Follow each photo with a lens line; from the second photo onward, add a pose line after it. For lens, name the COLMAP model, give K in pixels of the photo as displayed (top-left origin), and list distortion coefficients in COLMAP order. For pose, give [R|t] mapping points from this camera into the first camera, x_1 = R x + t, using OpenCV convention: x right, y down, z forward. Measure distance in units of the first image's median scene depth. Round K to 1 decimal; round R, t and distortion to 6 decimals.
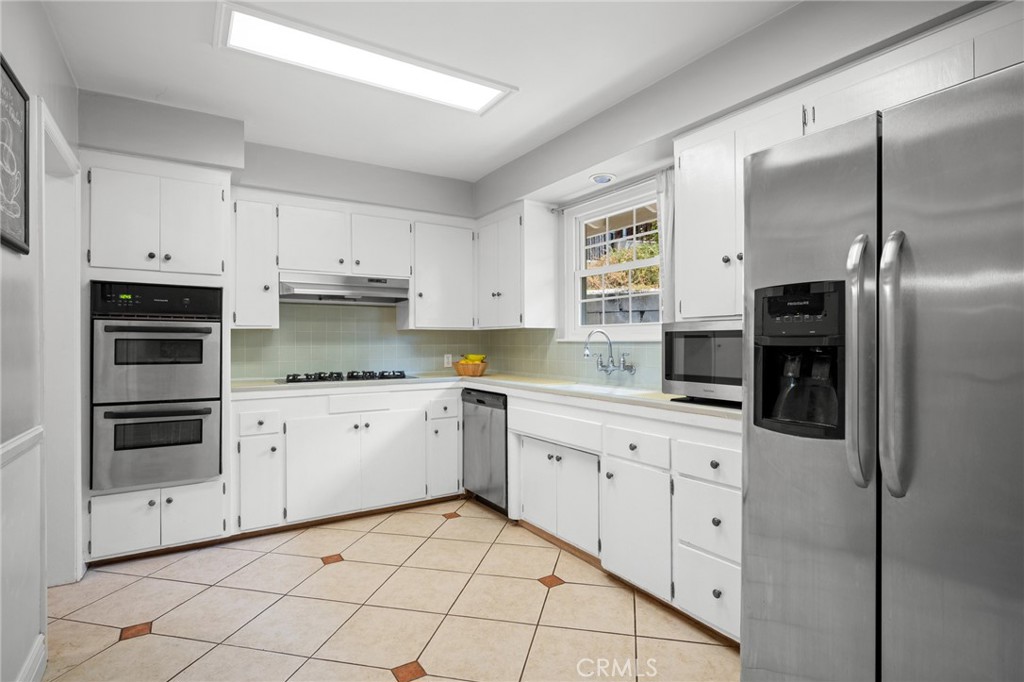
lens RADIAL K [[517.4, 0, 517.3], [0, 517.4, 339.4], [0, 0, 1]] dist [0.000959, 0.000518]
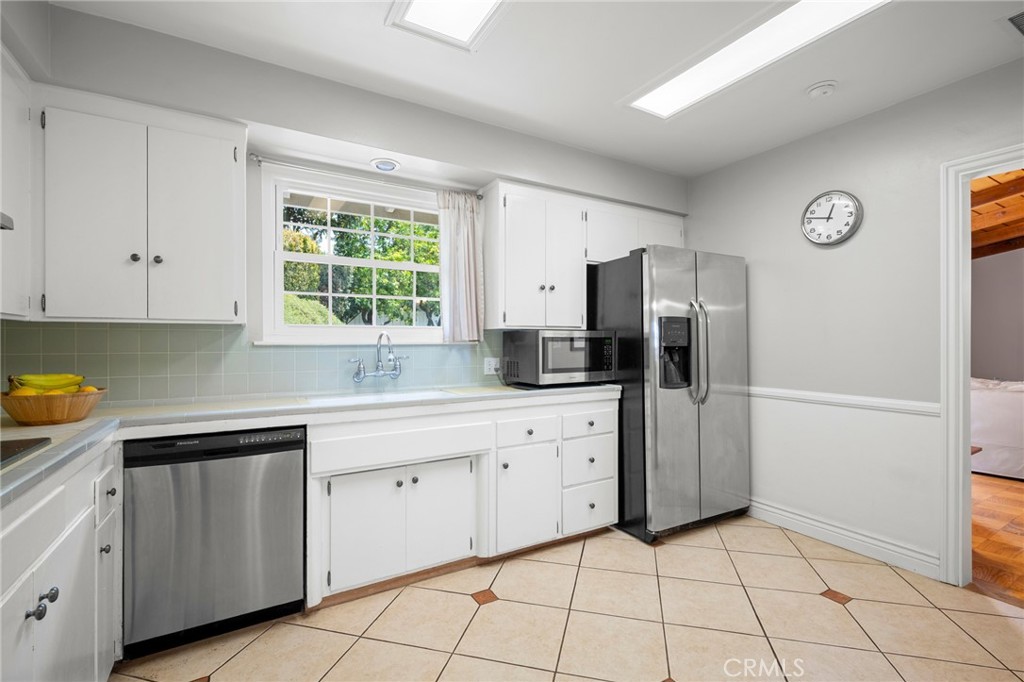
lens RADIAL K [[456.7, 0, 512.0], [0, 456.7, 341.0], [0, 0, 1]] dist [-0.000675, -0.000069]
pose [[0.033950, 0.004404, 0.999414, -0.602698], [-0.002692, 0.999987, -0.004315, 0.000599], [-0.999420, -0.002544, 0.033962, 0.719875]]
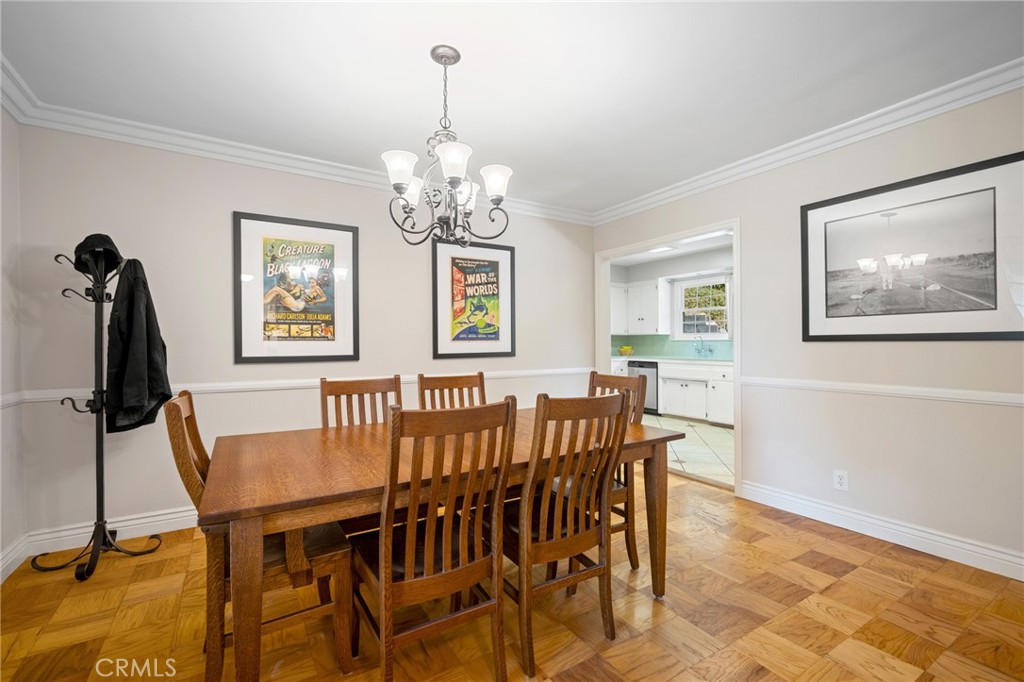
lens RADIAL K [[456.7, 0, 512.0], [0, 456.7, 341.0], [0, 0, 1]] dist [-0.000675, -0.000069]
pose [[0.999764, 0.003121, -0.021506, -0.657565], [-0.003143, 0.999995, -0.000983, 0.012467], [0.021503, 0.001050, 0.999768, -1.148546]]
